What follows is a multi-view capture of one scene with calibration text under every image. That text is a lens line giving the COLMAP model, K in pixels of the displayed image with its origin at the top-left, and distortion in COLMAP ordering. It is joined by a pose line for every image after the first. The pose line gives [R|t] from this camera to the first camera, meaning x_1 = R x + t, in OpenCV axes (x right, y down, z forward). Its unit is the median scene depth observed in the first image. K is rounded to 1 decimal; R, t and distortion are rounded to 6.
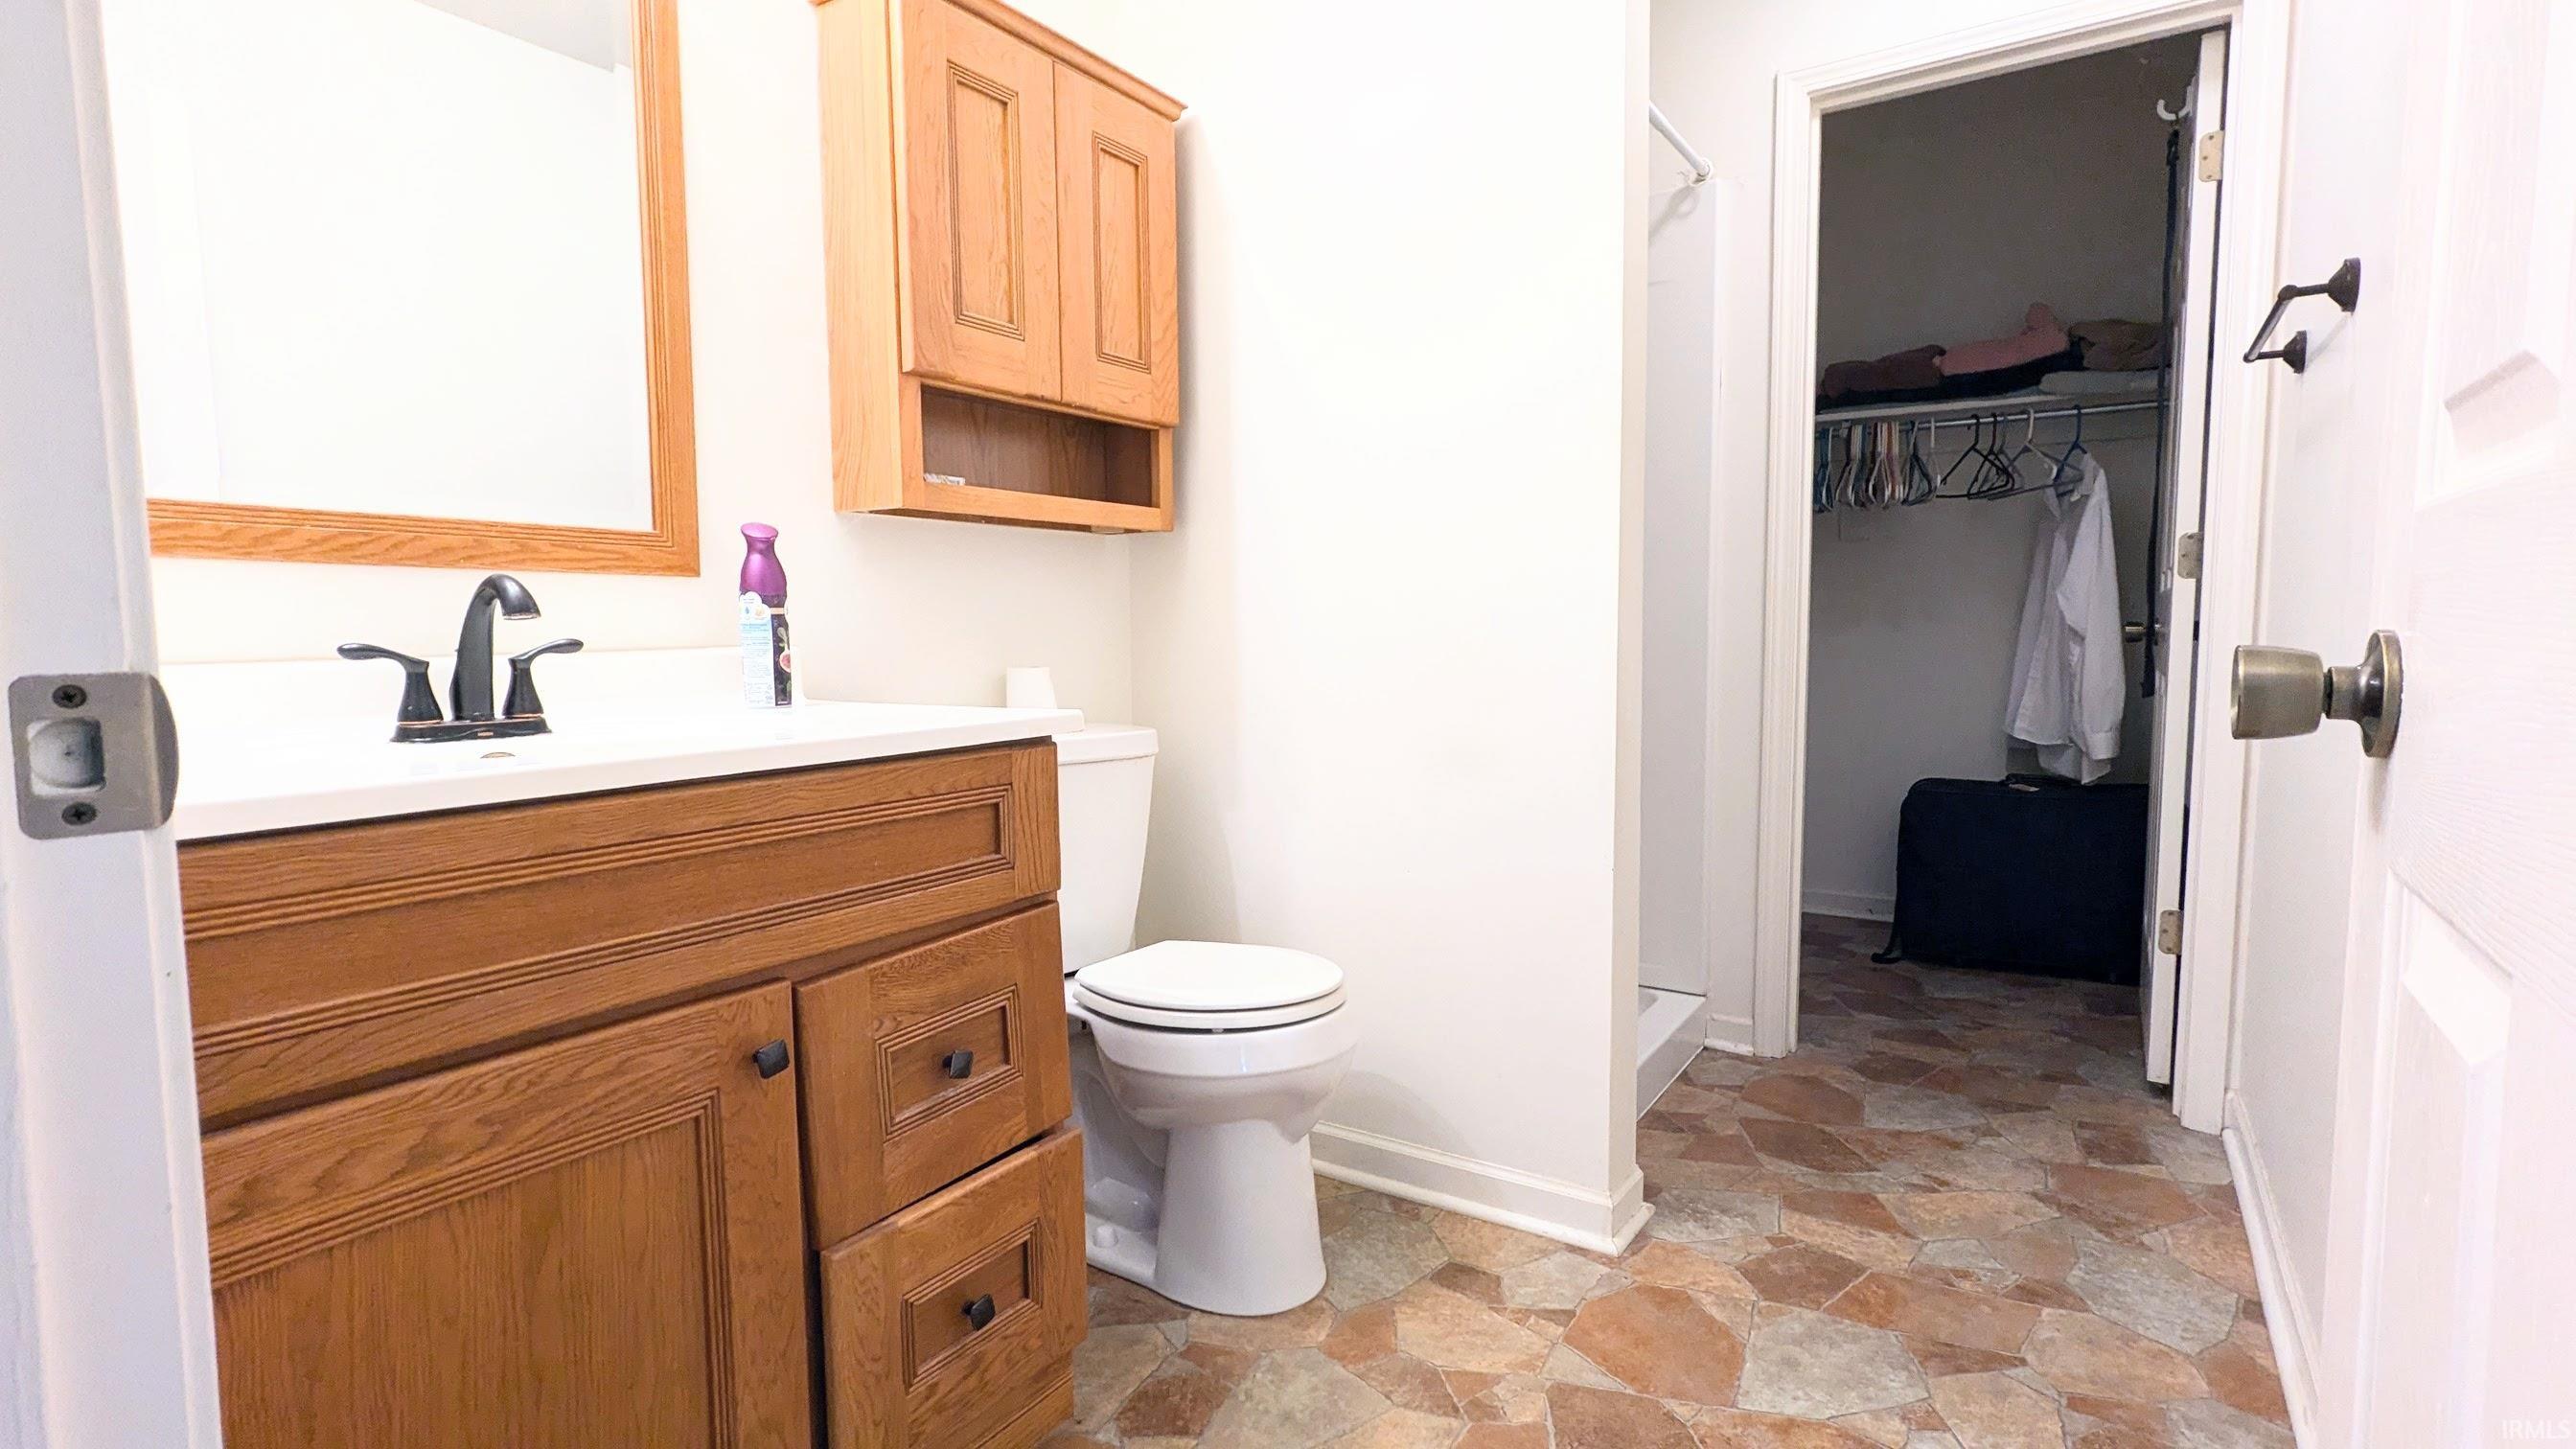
lens RADIAL K [[1193.4, 0, 1288.0], [0, 1193.4, 724.5], [0, 0, 1]] dist [0.001142, 0.000170]
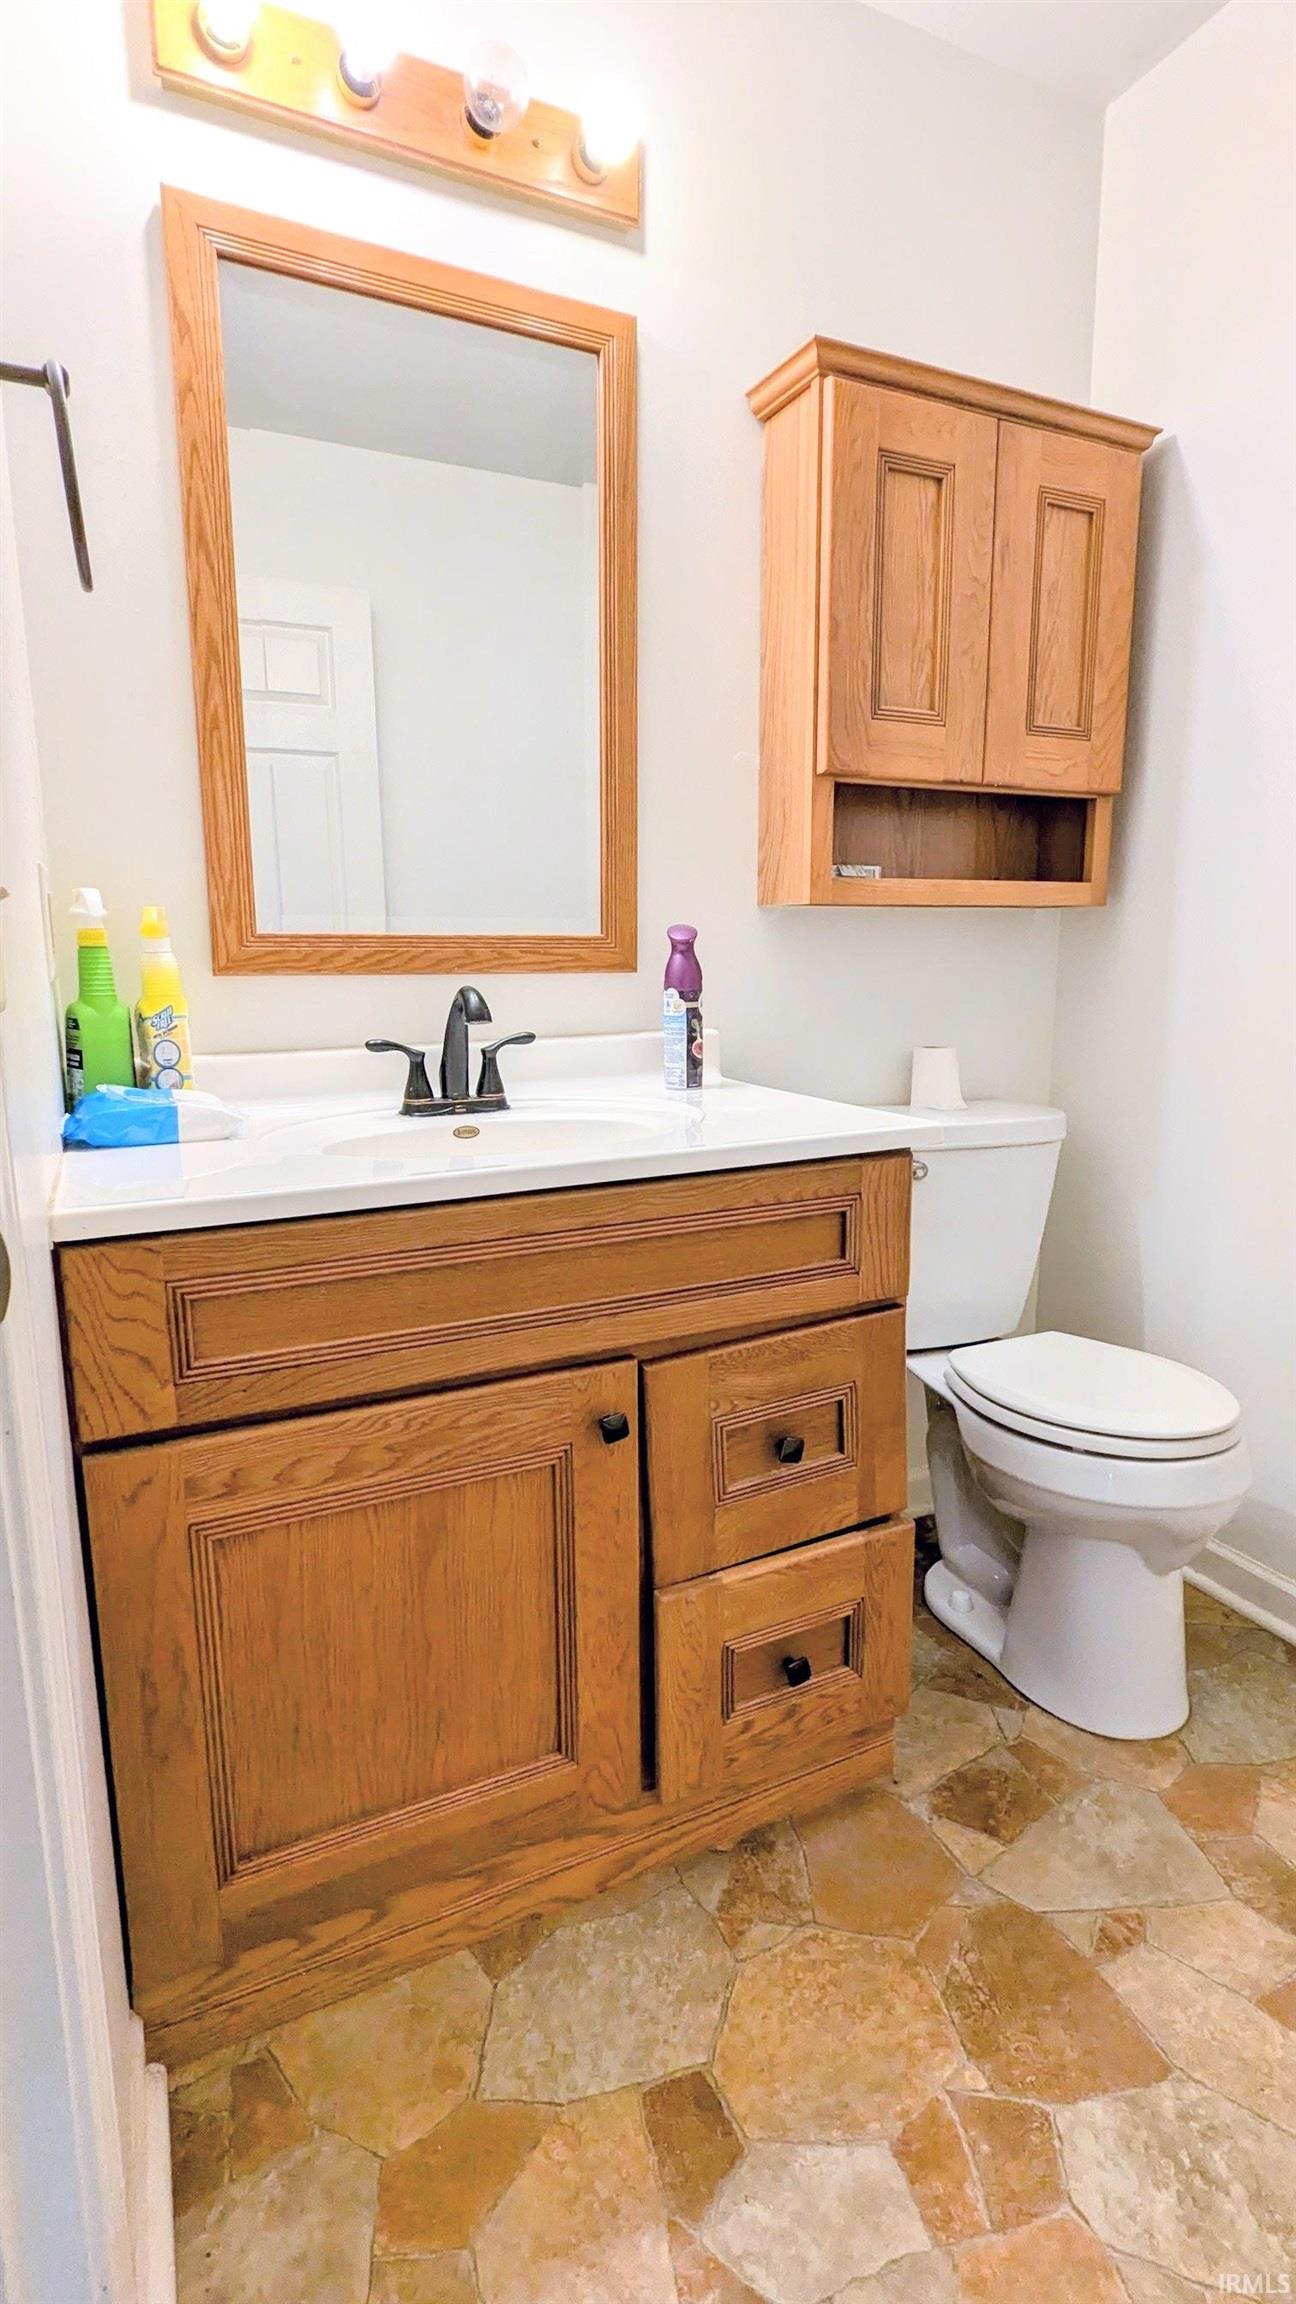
lens RADIAL K [[1086.1, 0, 648.0], [0, 1086.1, 1152.0], [0, 0, 1]] dist [0.002758, 0.000487]
pose [[0.862140, 0.093894, -0.497895, 0.065306], [-0.047236, 0.993294, 0.105525, -0.067696], [0.504464, -0.067459, 0.860793, 0.090649]]
